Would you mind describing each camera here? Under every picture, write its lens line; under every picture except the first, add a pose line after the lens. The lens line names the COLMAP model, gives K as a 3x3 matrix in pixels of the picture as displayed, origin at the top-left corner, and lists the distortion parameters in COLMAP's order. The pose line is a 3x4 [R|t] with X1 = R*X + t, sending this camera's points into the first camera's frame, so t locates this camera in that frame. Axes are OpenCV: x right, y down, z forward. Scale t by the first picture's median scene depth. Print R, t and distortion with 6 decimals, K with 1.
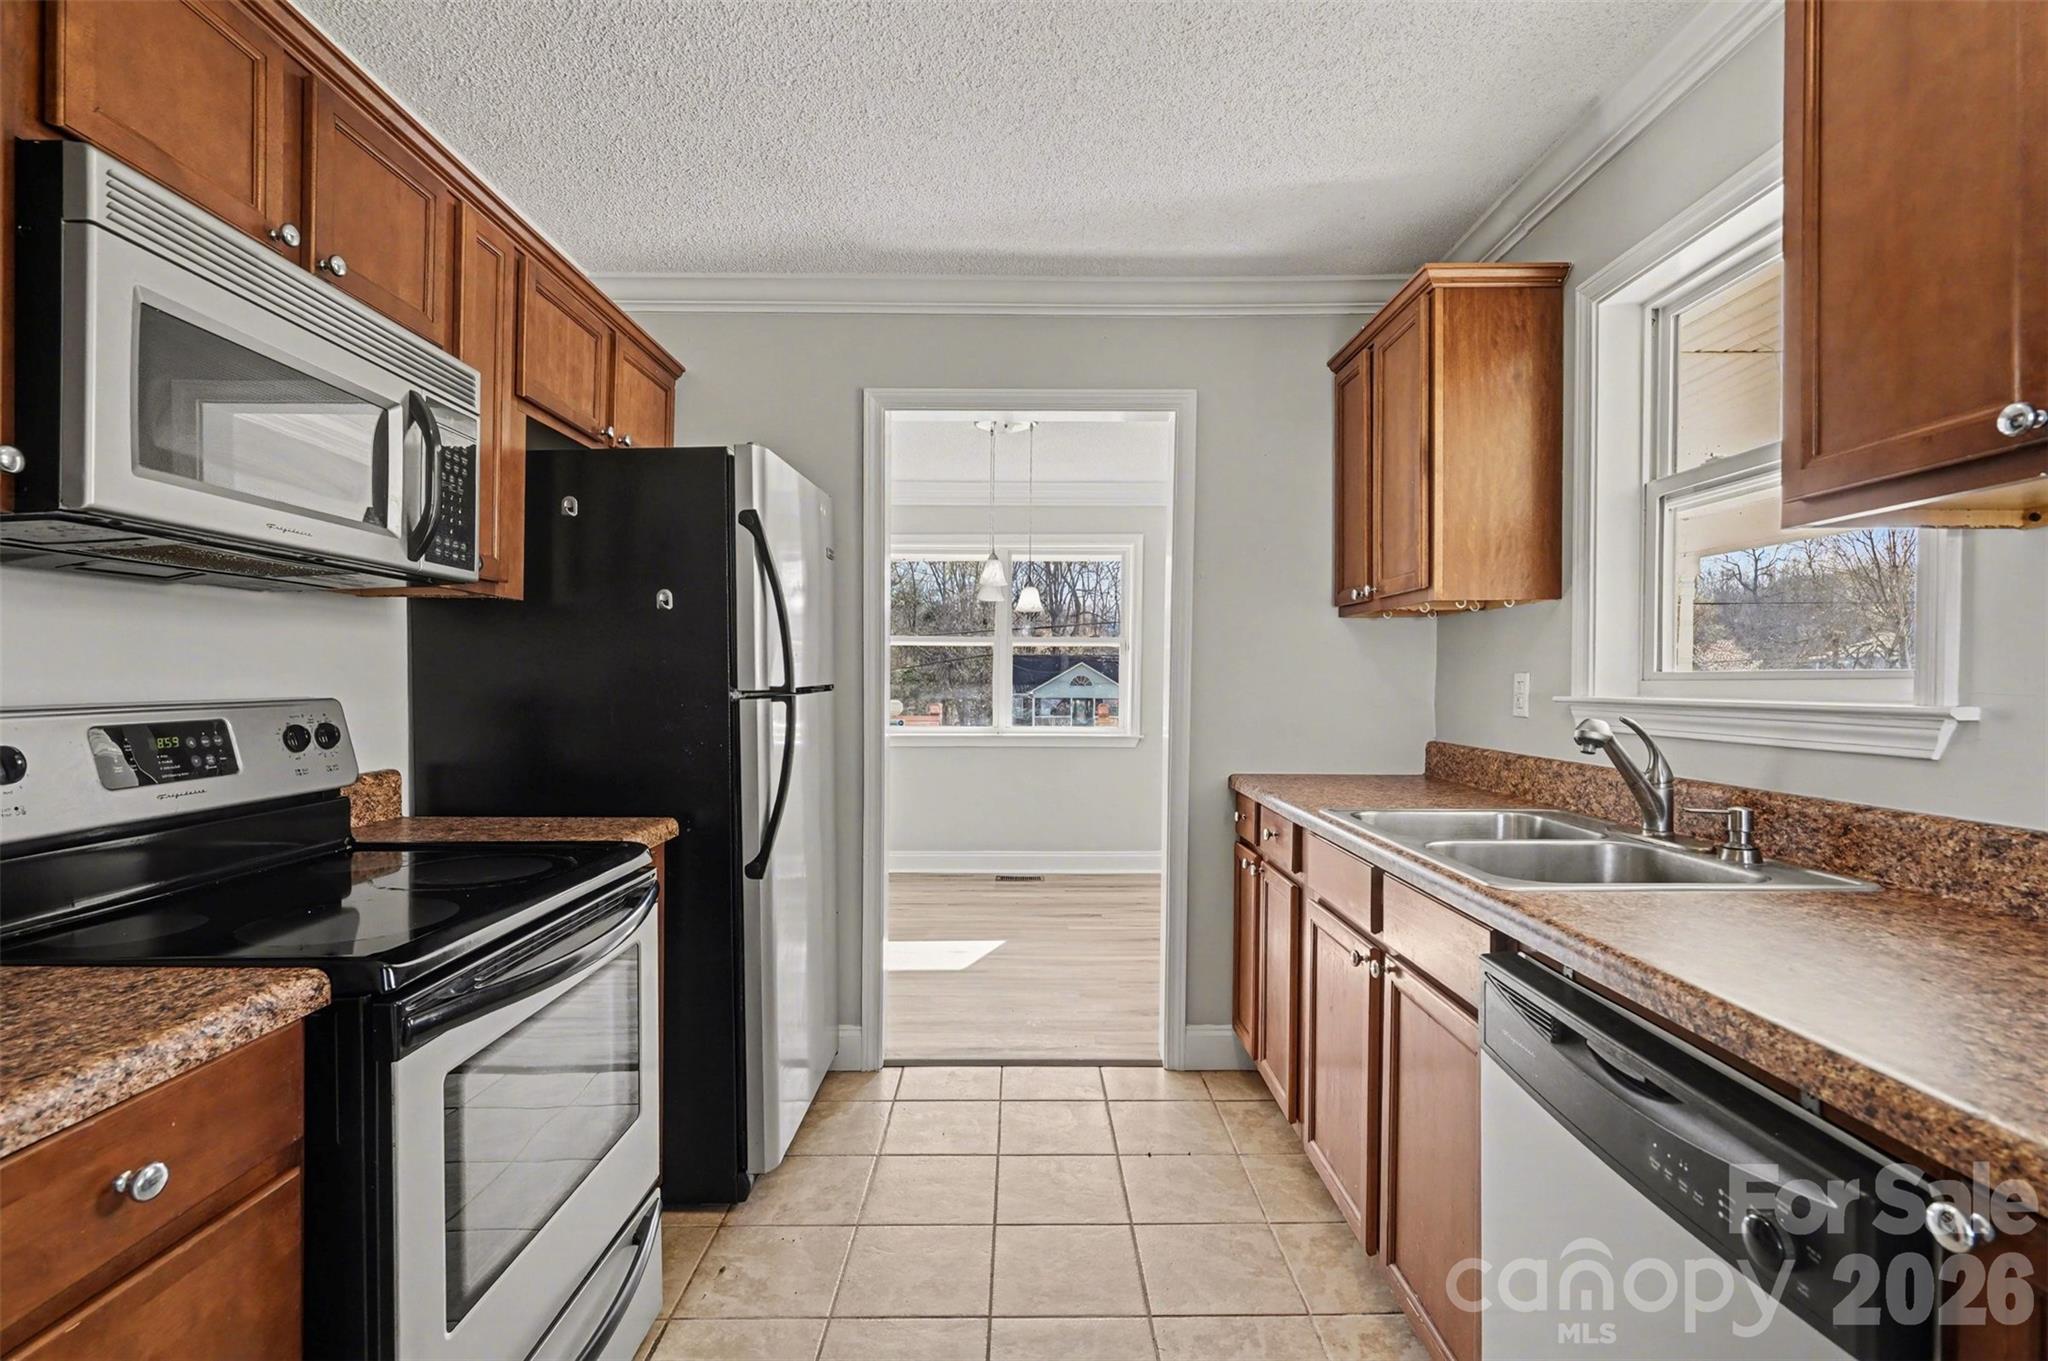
lens RADIAL K [[963.2, 0, 1026.6], [0, 963.2, 681.4], [0, 0, 1]] dist [-0.005015, 0.000674]
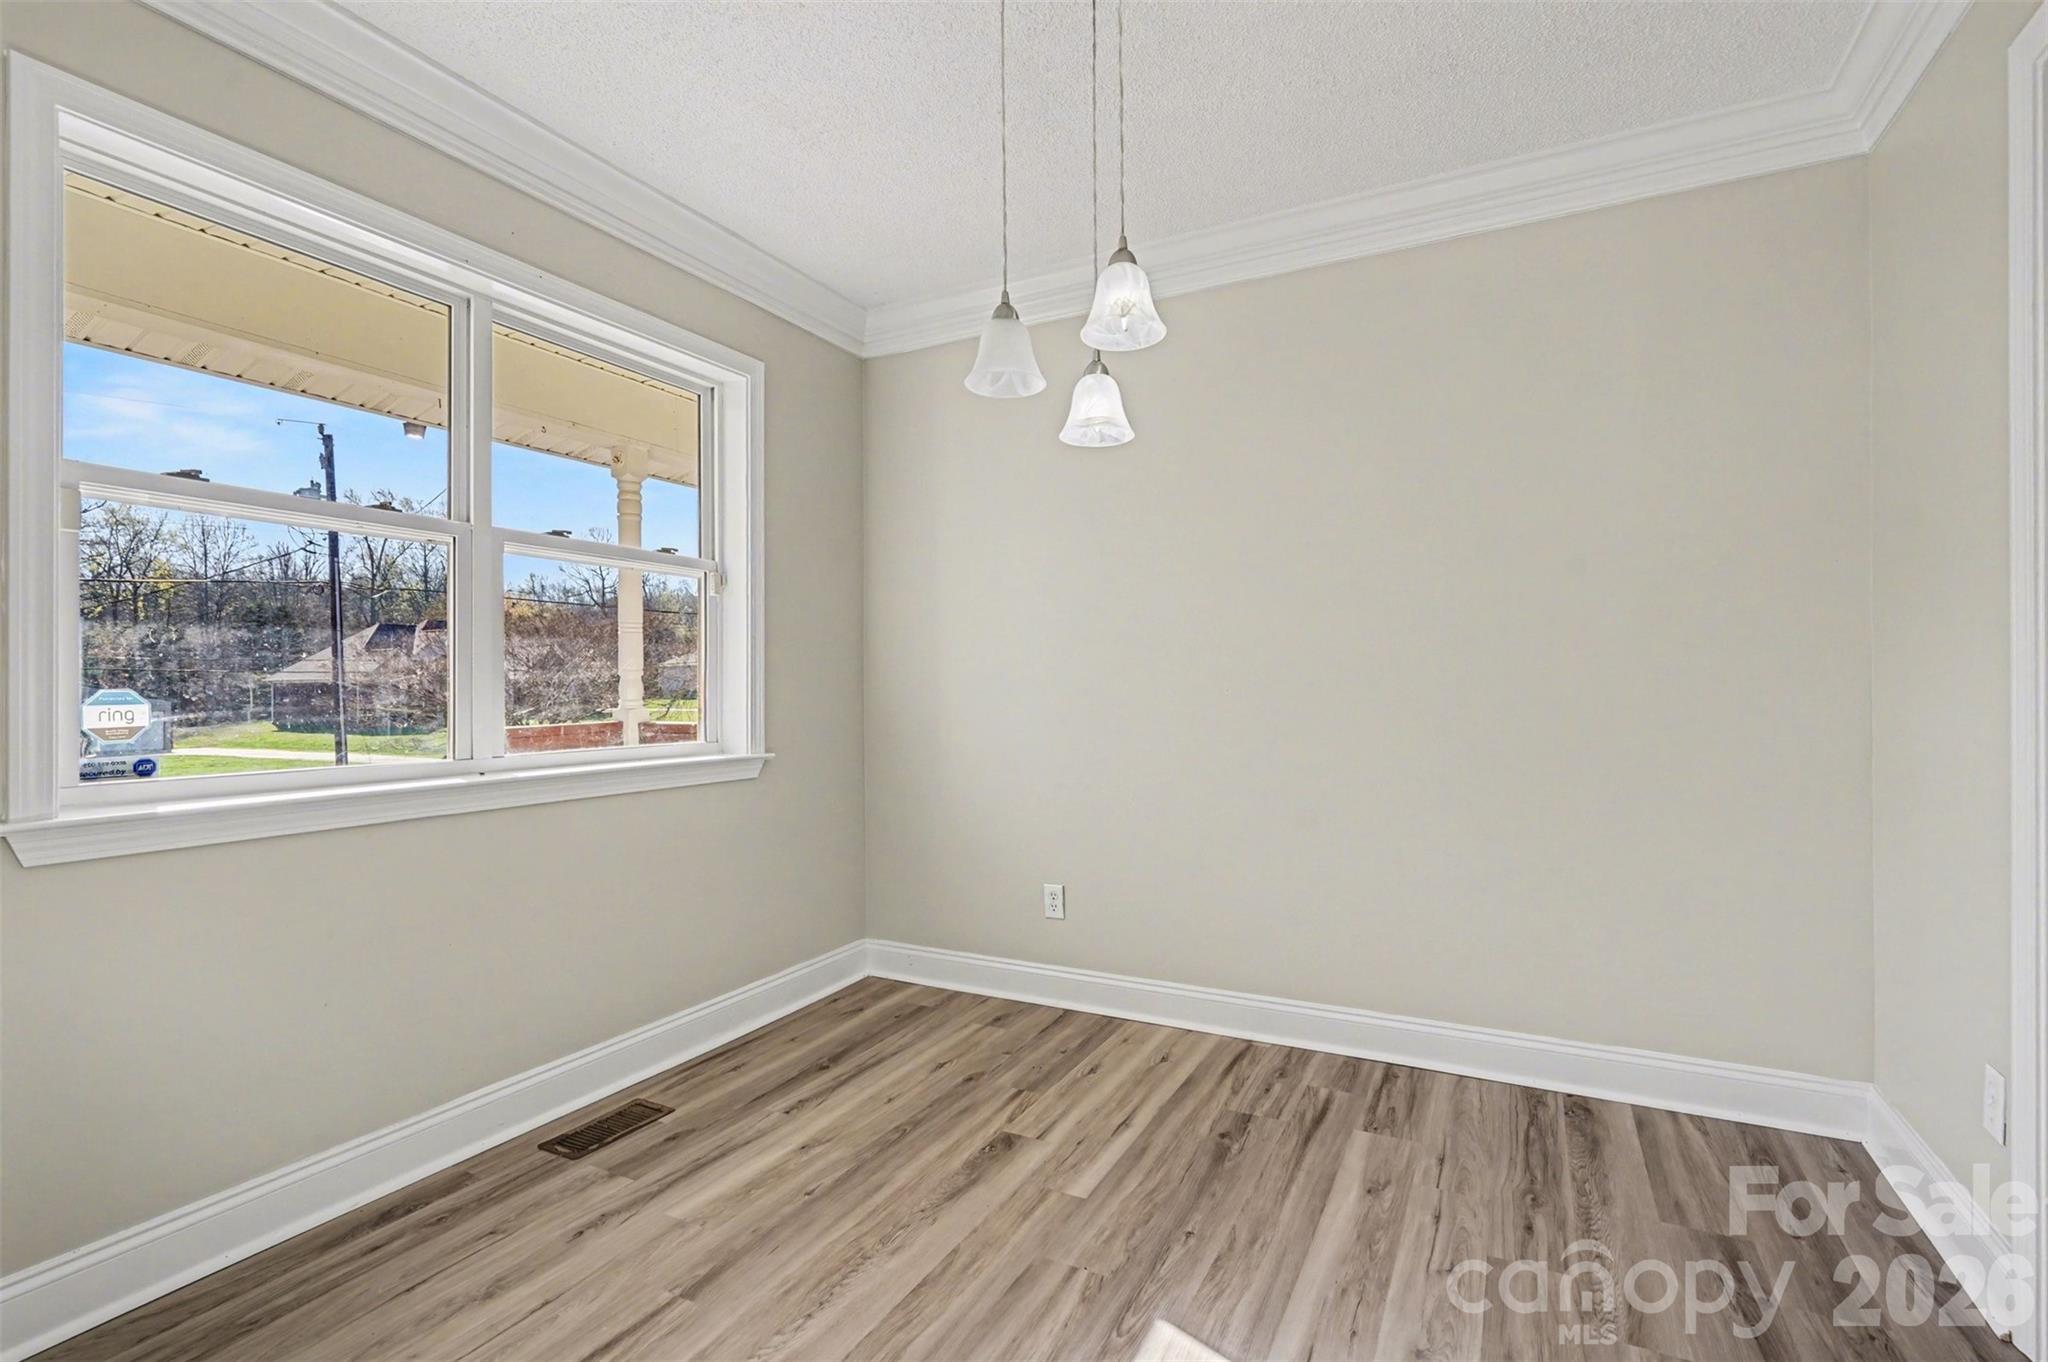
lens RADIAL K [[963.2, 0, 1021.9], [0, 963.2, 682.5], [0, 0, 1]] dist [-0.005015, 0.000674]
pose [[0.458289, -0.002598, 0.888800, -0.269788], [0.009349, 0.999954, -0.001897, 0.020761], [-0.888754, 0.009179, 0.458292, 0.633329]]
